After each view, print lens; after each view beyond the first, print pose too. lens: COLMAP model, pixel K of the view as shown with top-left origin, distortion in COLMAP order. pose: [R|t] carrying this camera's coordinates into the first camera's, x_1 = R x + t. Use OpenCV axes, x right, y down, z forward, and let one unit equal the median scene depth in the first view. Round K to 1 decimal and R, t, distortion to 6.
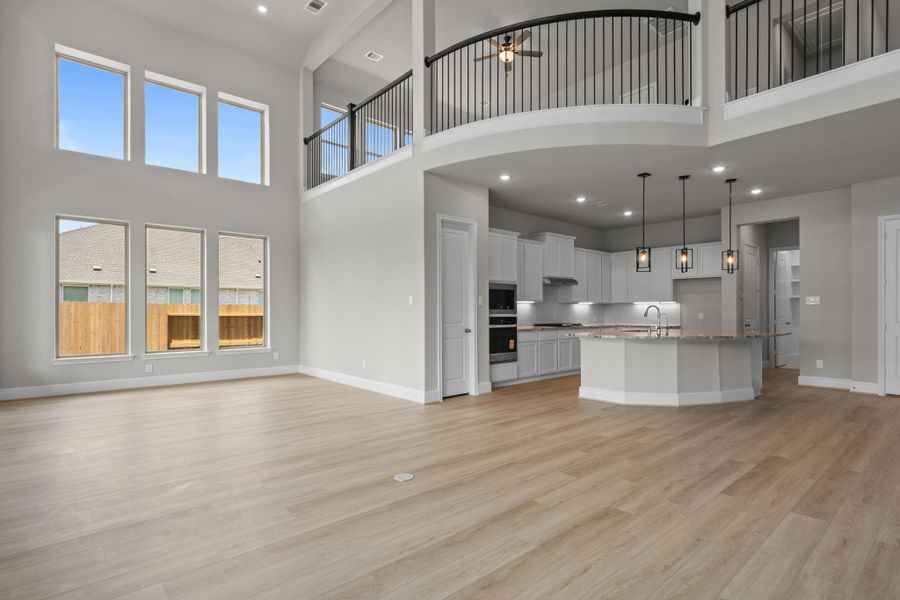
lens RADIAL K [[445.7, 0, 451.5], [0, 445.7, 305.7], [0, 0, 1]] dist [0.029292, 0.000163]
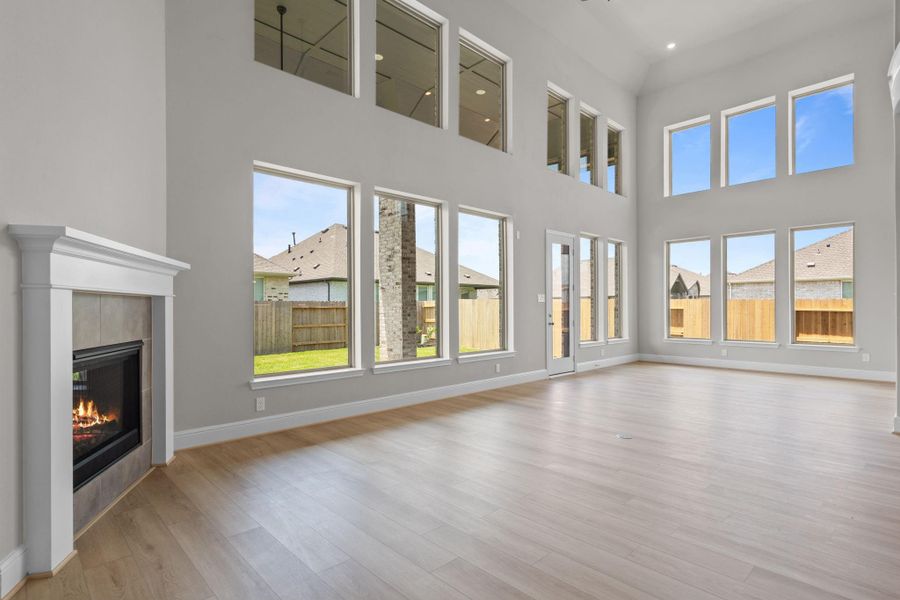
lens RADIAL K [[445.7, 0, 448.7], [0, 445.7, 308.1], [0, 0, 1]] dist [0.029292, 0.000163]
pose [[0.032382, -0.000019, -0.999476, 0.480720], [0.016622, 0.999862, 0.000520, 0.003326], [0.999337, -0.016631, 0.032378, 0.194914]]
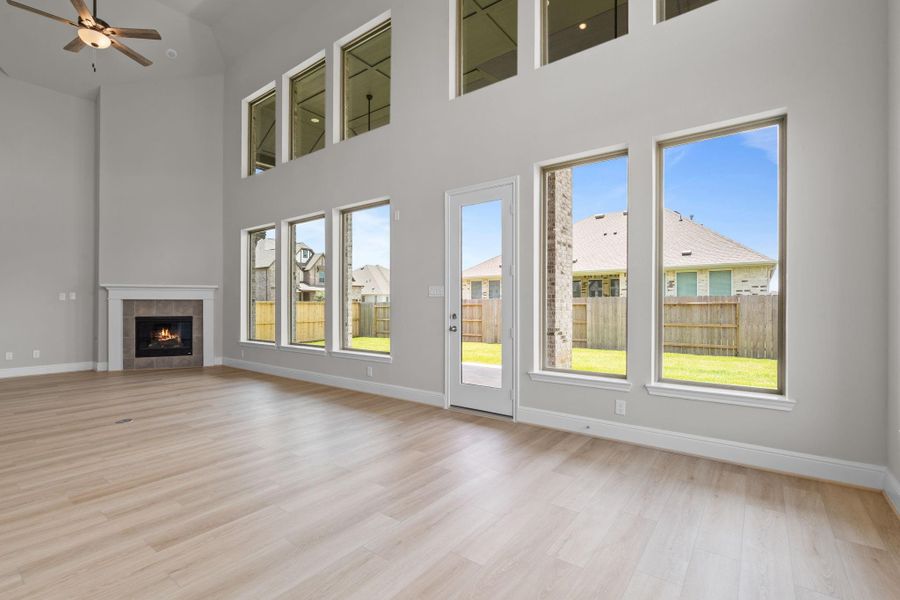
lens RADIAL K [[413.8, 0, 453.7], [0, 413.8, 305.0], [0, 0, 1]] dist [0.000543, 0.000734]
pose [[-0.980613, 0.001748, -0.195947, -0.365708], [0.004422, 0.999903, -0.013212, 0.014627], [0.195905, -0.013823, -0.980526, 1.040661]]
